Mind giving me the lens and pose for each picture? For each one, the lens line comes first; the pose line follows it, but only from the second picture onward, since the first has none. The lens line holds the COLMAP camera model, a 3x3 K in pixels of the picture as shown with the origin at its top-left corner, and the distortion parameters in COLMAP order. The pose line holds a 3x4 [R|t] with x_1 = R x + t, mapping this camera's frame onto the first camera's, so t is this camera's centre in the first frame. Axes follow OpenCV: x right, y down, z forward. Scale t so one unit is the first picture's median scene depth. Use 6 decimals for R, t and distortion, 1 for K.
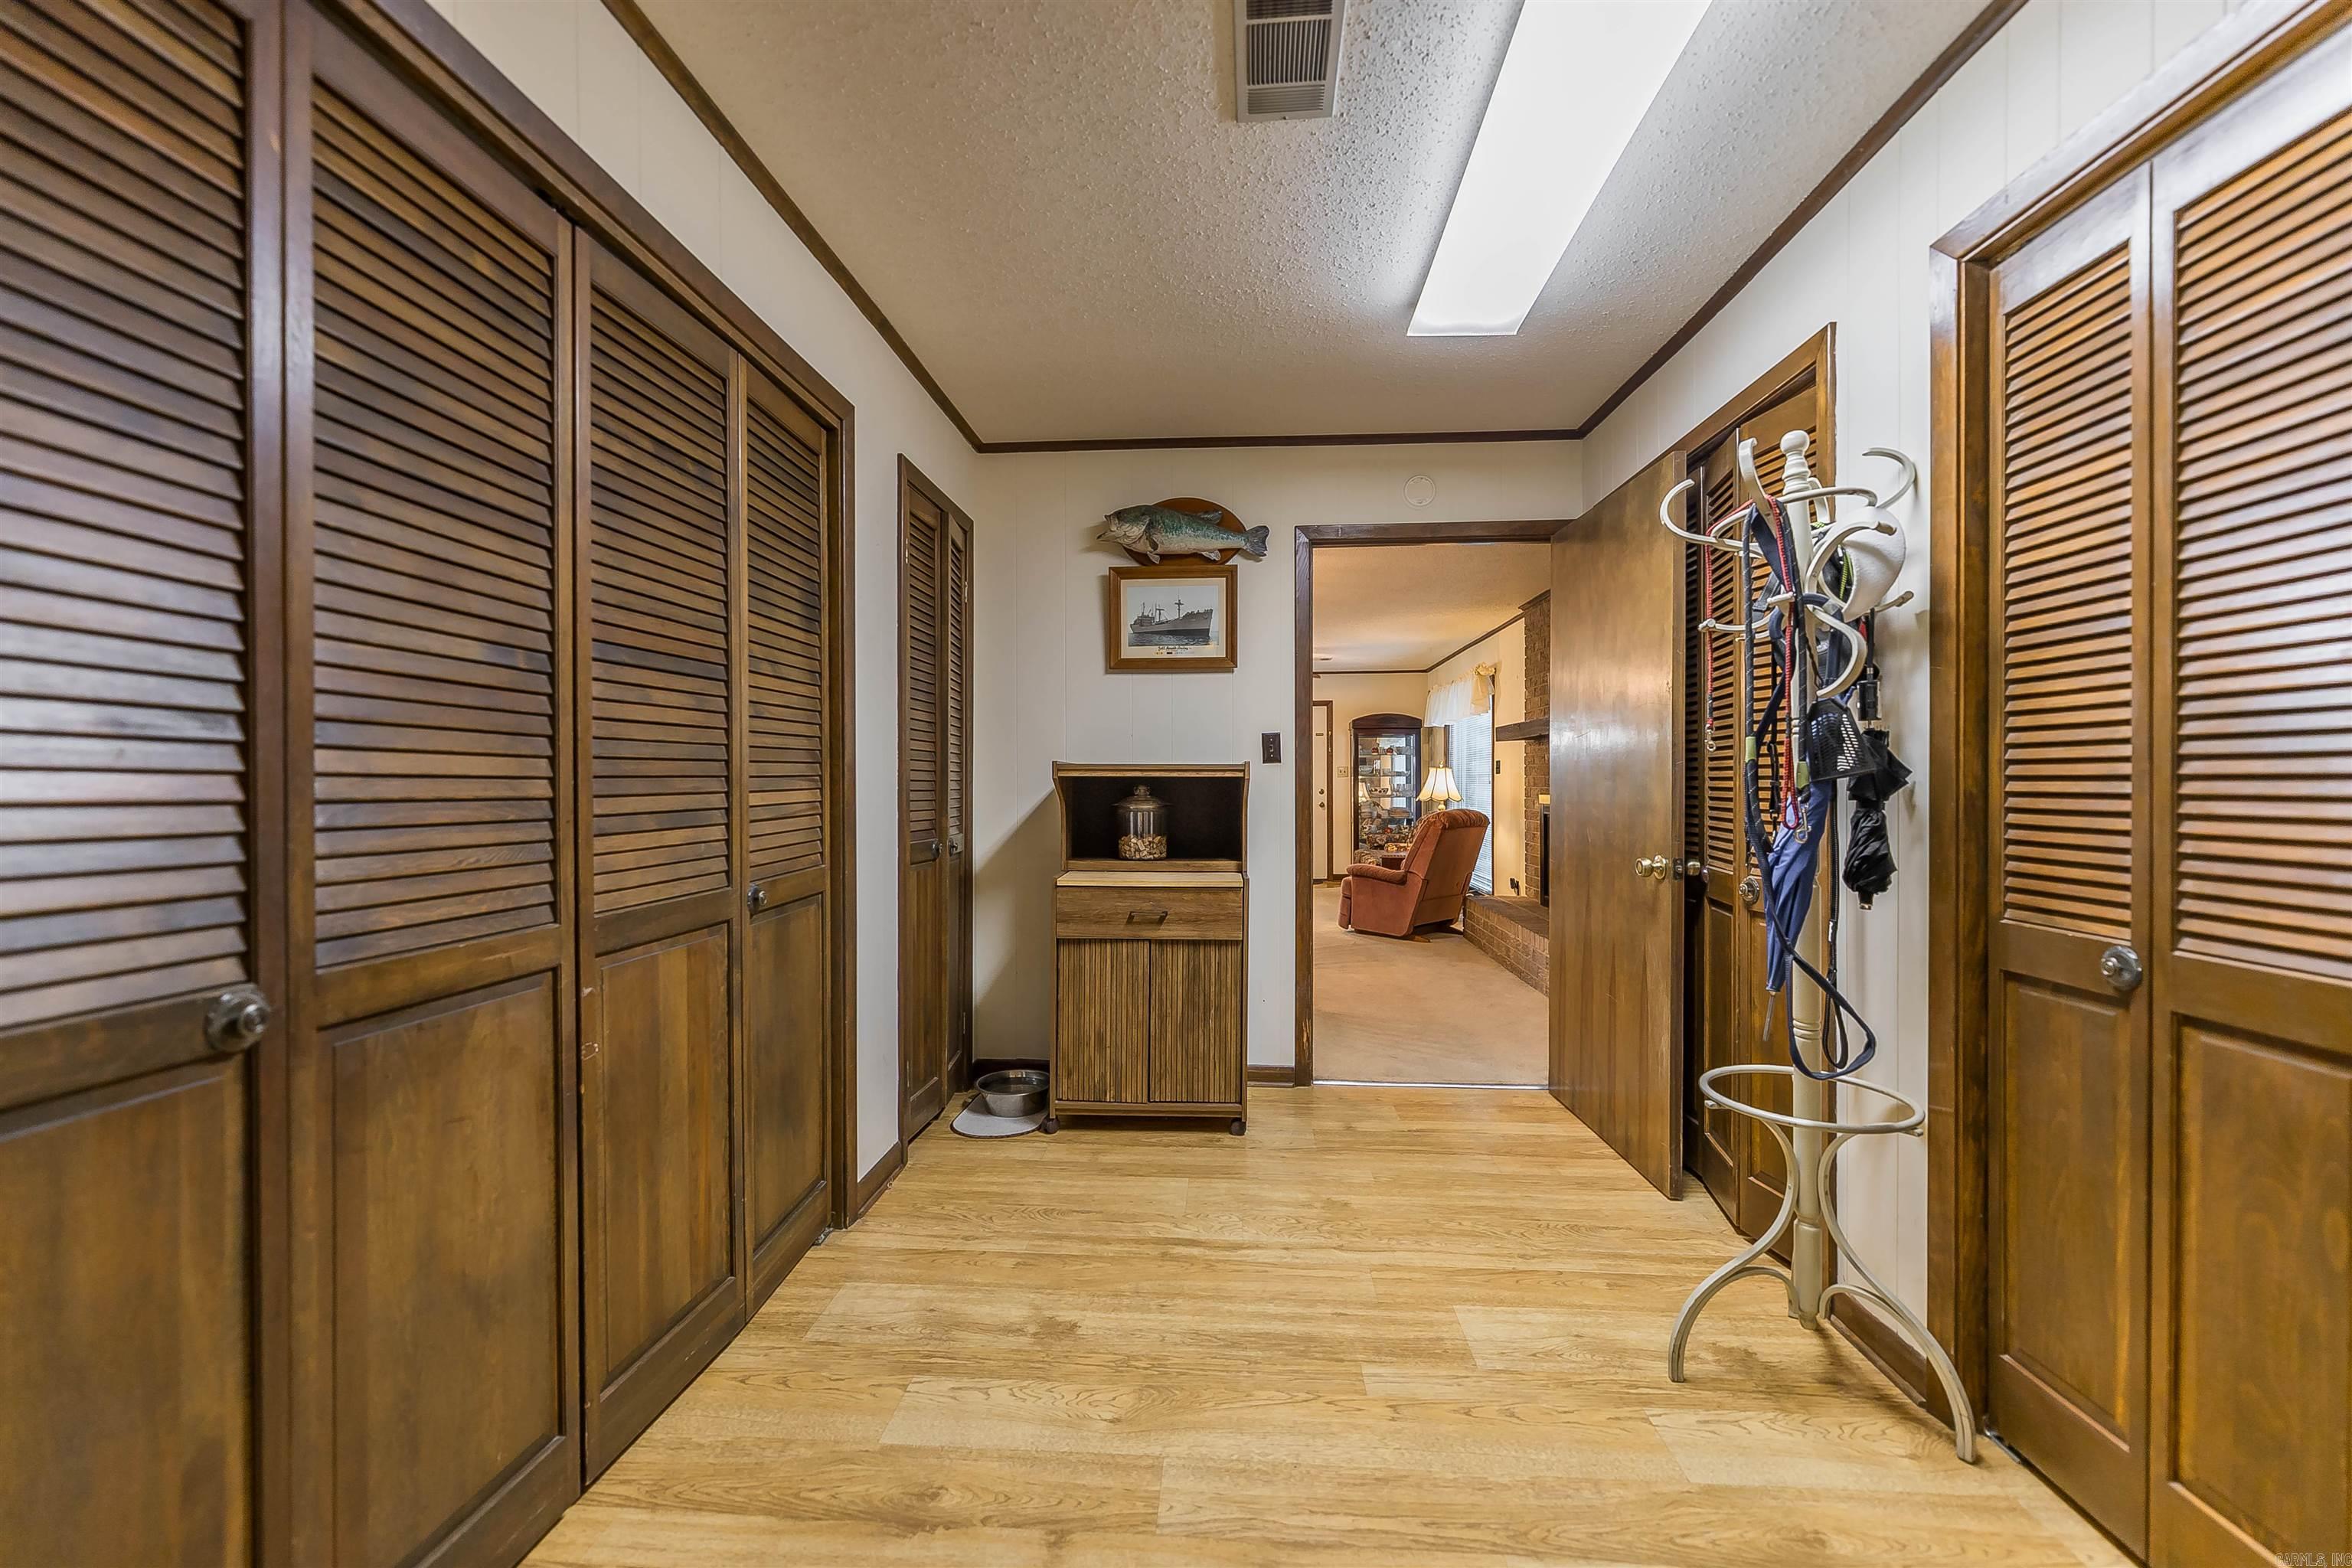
lens RADIAL K [[941.5, 0, 1160.0], [0, 941.5, 784.2], [0, 0, 1]] dist [0.000941, -0.001255]
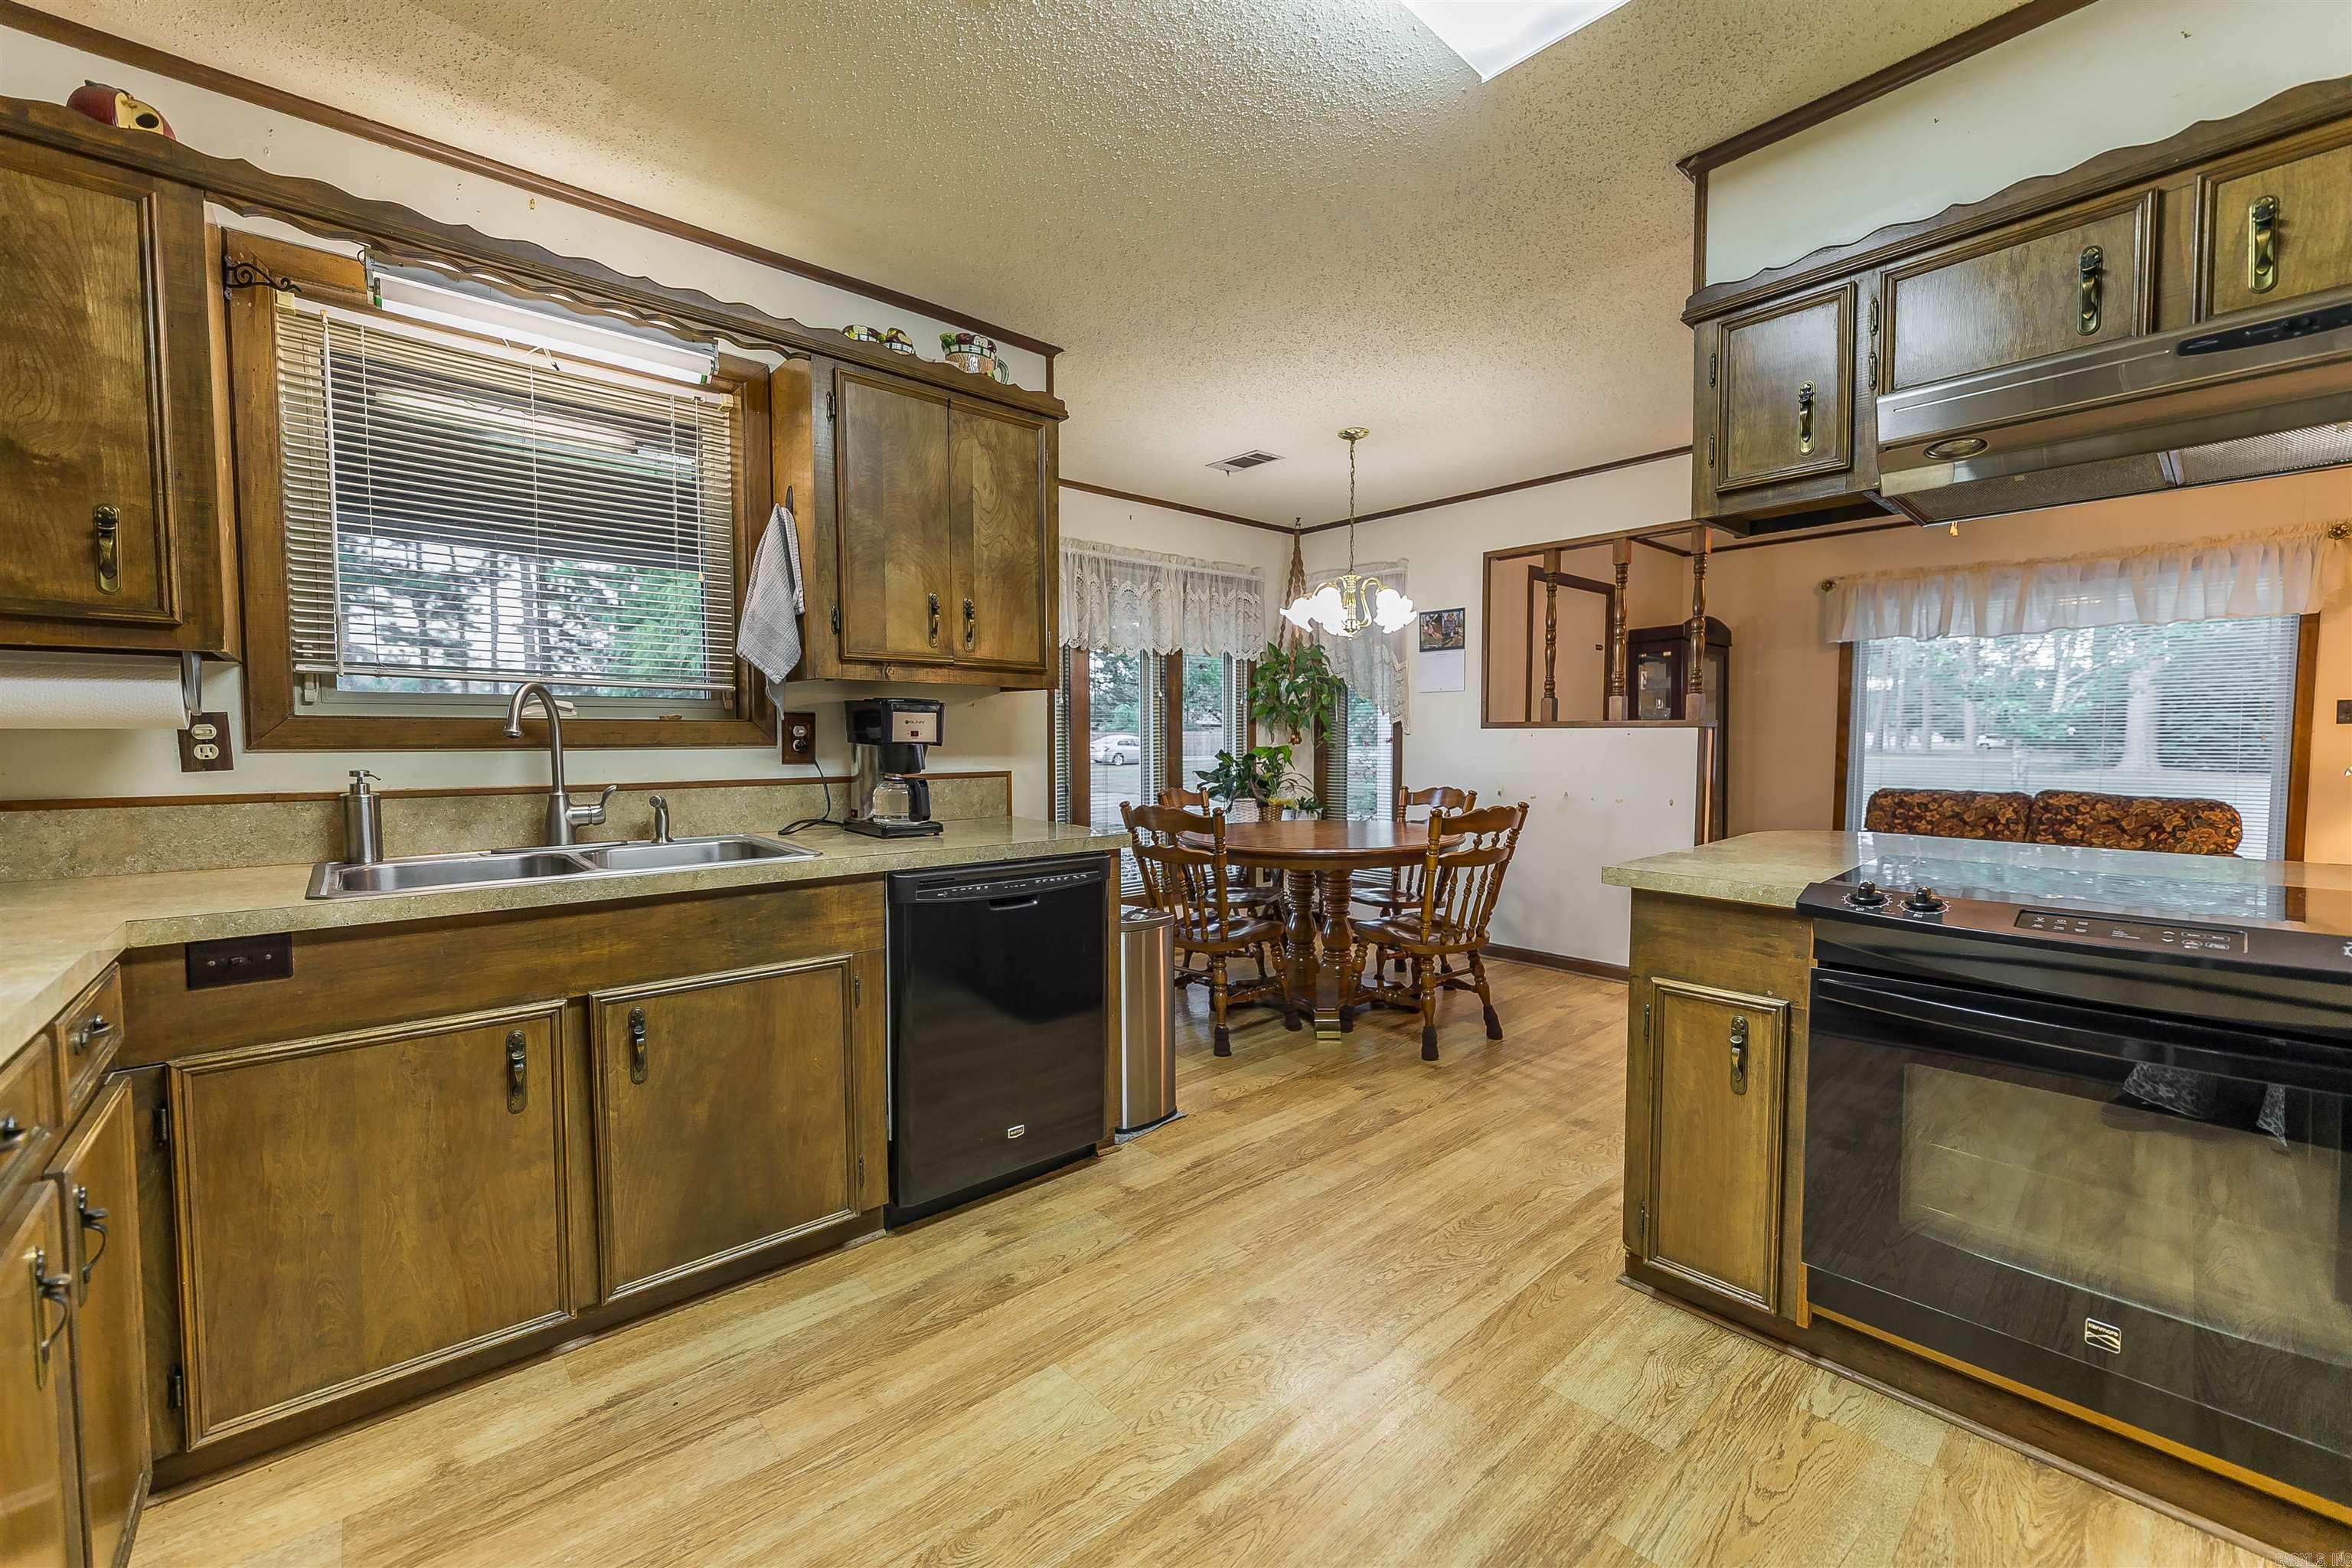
lens RADIAL K [[941.5, 0, 1192.0], [0, 941.5, 781.8], [0, 0, 1]] dist [0.000941, -0.001255]
pose [[0.686712, -0.029249, 0.726341, -0.435619], [0.001233, 0.999236, 0.039073, 0.003208], [-0.726929, -0.025937, 0.686223, 0.624255]]
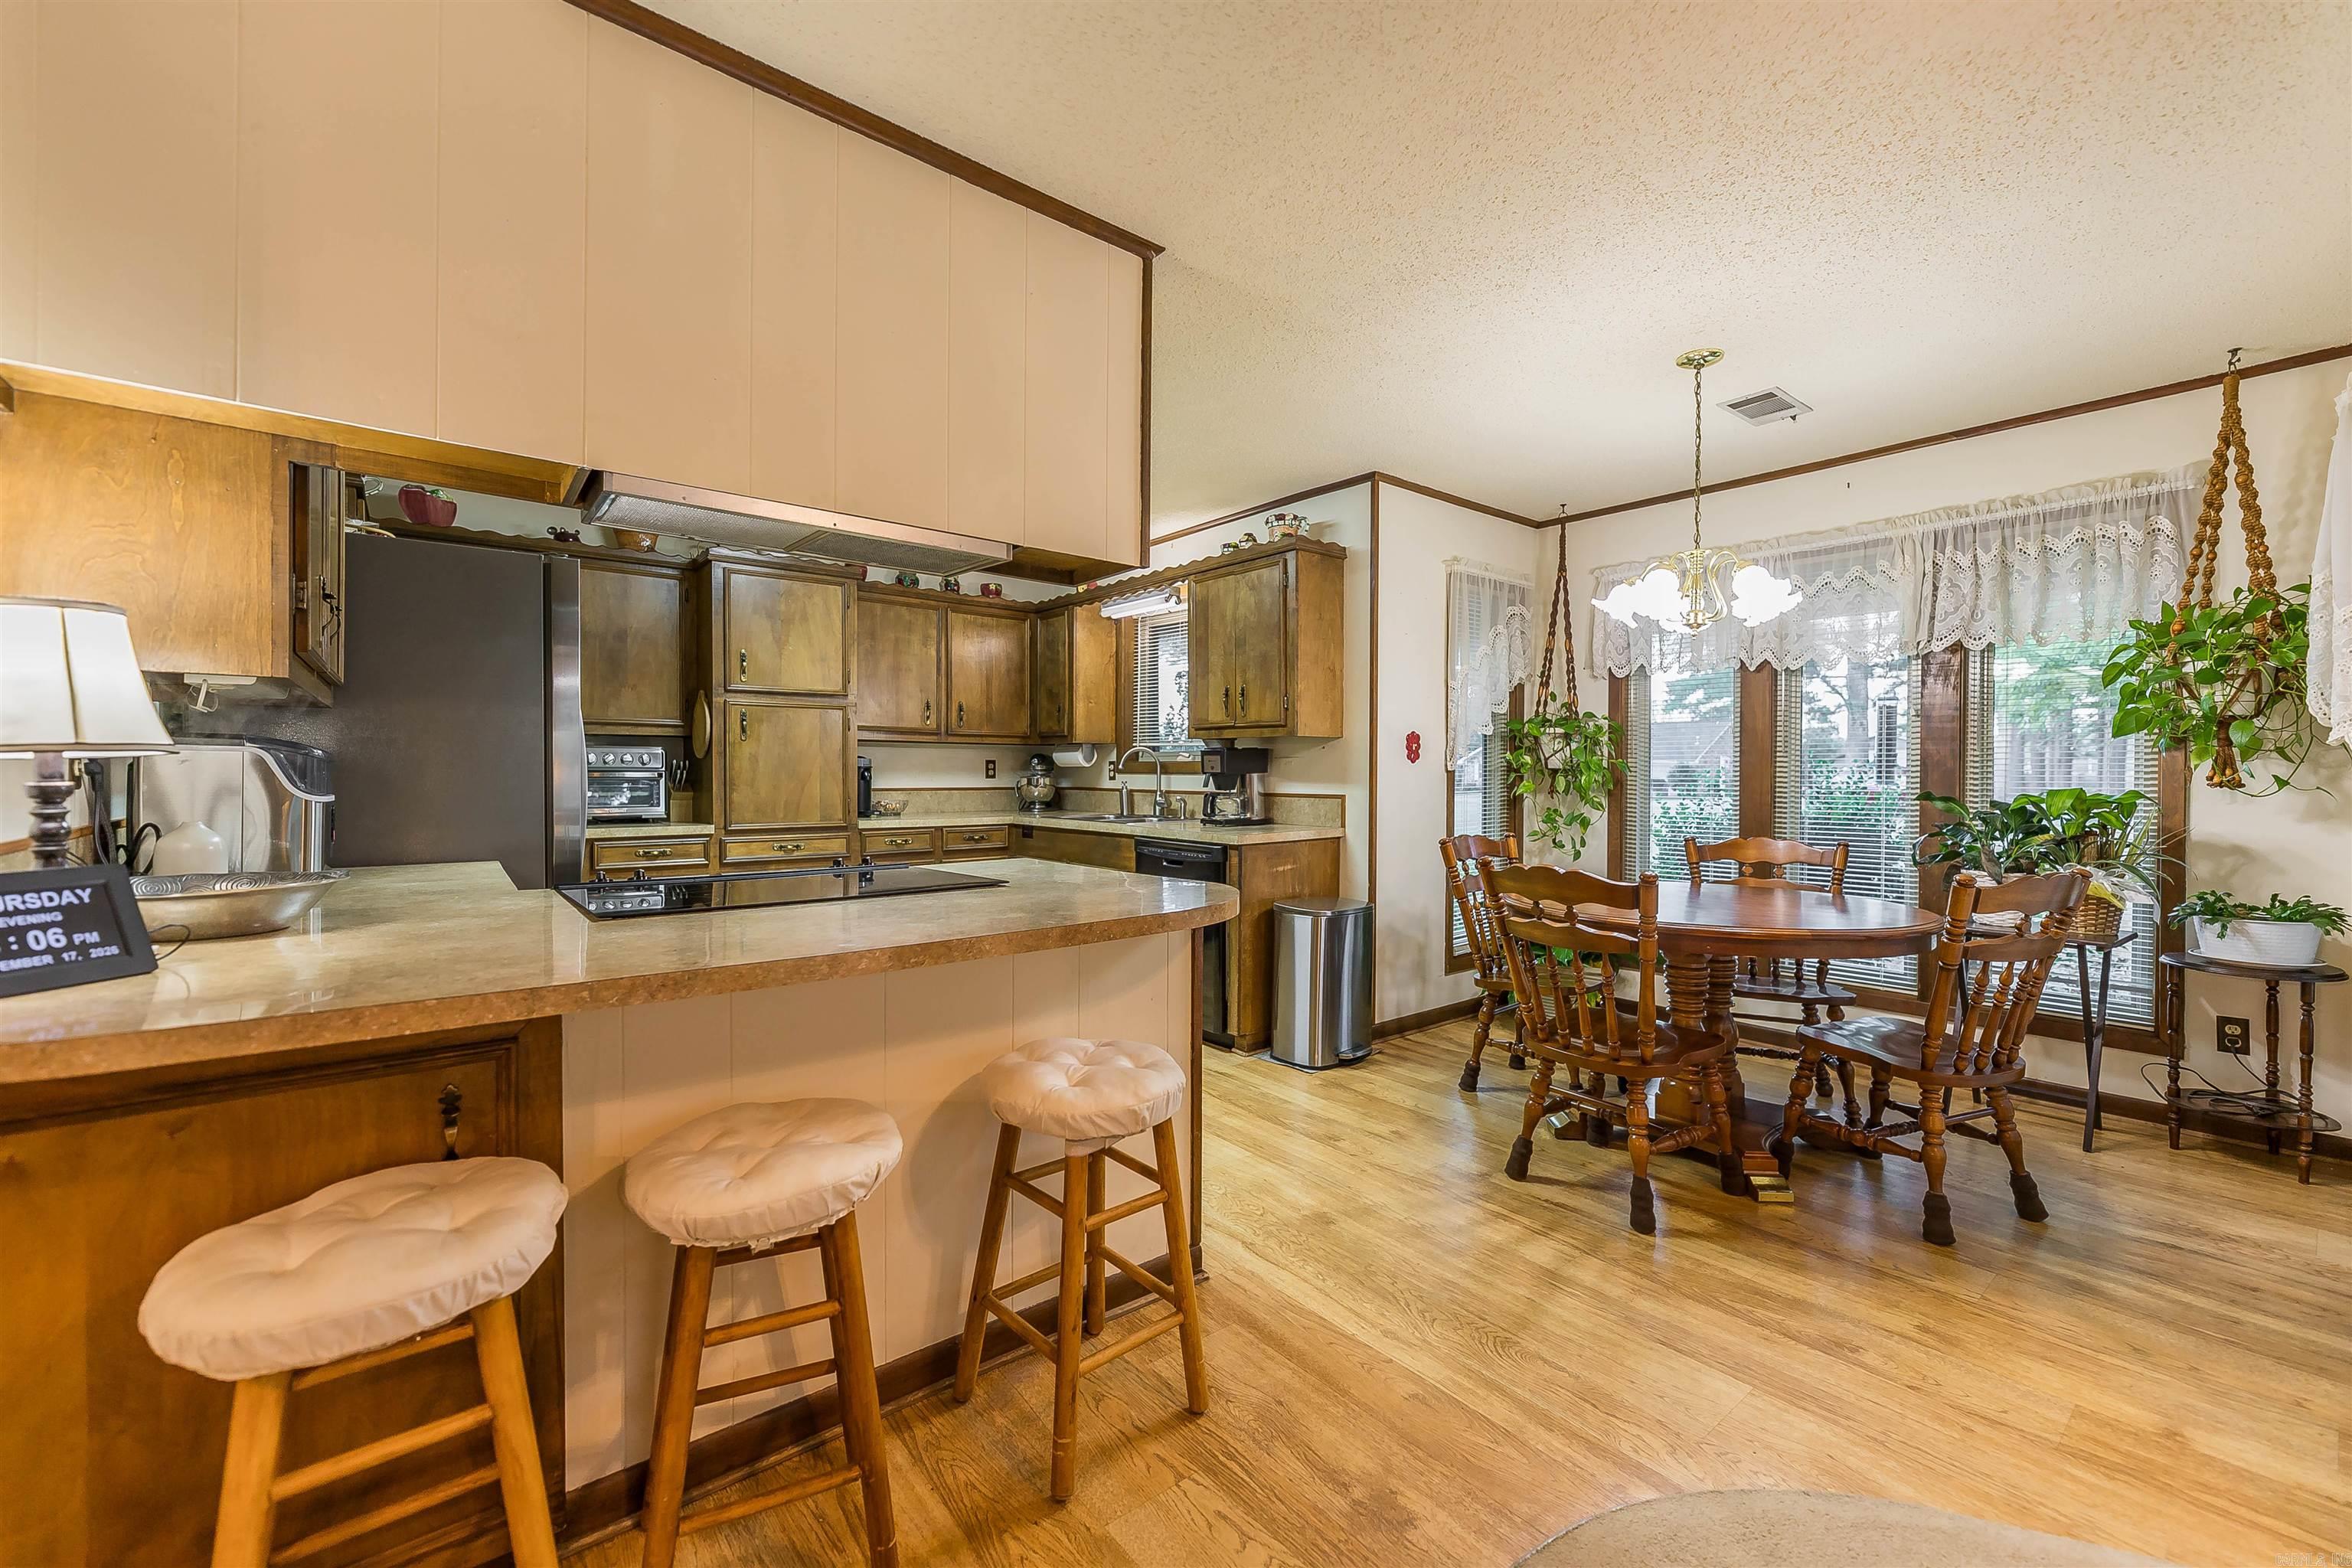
lens RADIAL K [[941.5, 0, 1180.3], [0, 941.5, 781.3], [0, 0, 1]] dist [0.000941, -0.001255]
pose [[0.688942, 0.017804, -0.724598, 1.486560], [-0.014355, 0.999837, 0.010918, -0.002113], [0.724674, 0.002880, 0.689085, 0.234100]]
